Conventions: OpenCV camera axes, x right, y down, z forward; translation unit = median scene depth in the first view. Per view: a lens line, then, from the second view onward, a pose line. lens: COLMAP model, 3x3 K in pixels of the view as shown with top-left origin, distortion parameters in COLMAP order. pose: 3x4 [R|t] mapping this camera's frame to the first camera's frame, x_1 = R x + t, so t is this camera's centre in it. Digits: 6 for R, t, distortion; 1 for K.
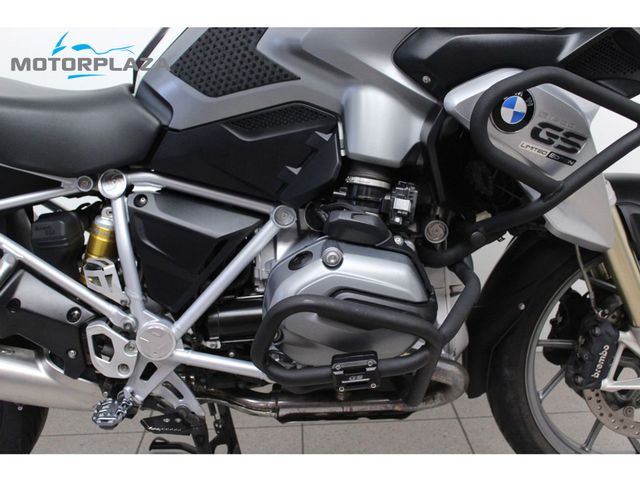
lens RADIAL K [[742.8, 0, 320.0], [0, 742.8, 240.0], [0, 0, 1]] dist [-0.015059, -0.010825]
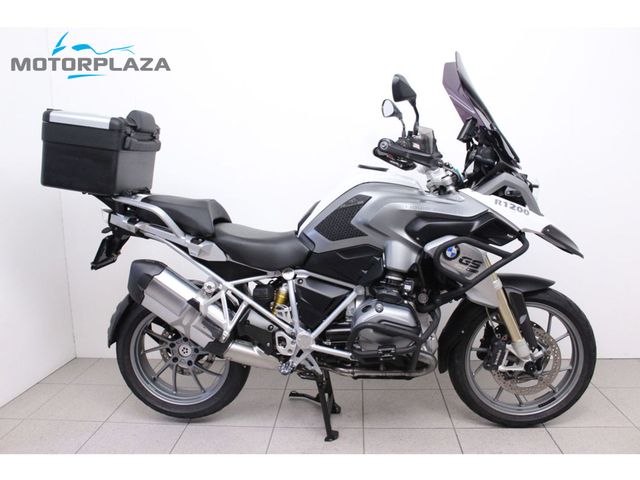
lens RADIAL K [[543.4, 0, 320.0], [0, 543.4, 240.0], [0, 0, 1]] dist [-0.119339, 0.000758]
pose [[0.995046, 0.022615, -0.096807, -0.009247], [-0.031552, 0.995278, -0.091798, -0.026894], [0.094274, 0.094398, 0.991061, -0.754487]]
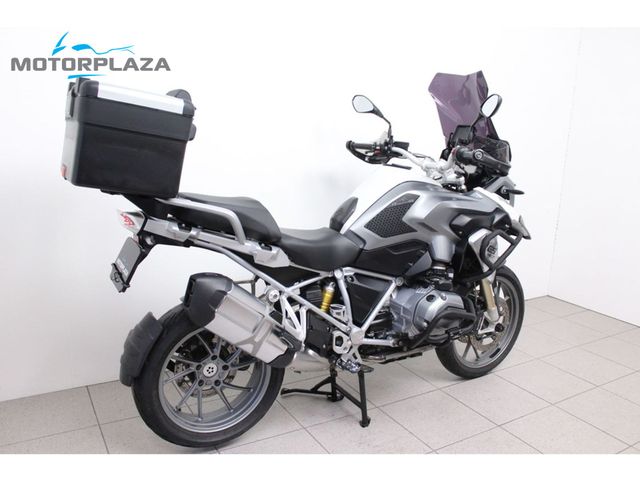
lens RADIAL K [[543.4, 0, 320.0], [0, 543.4, 240.0], [0, 0, 1]] dist [-0.119339, 0.000758]
pose [[0.868196, -0.036522, 0.494876, -1.203901], [0.053341, 0.998378, -0.019899, -0.150848], [-0.493346, 0.043674, 0.868736, -0.499949]]
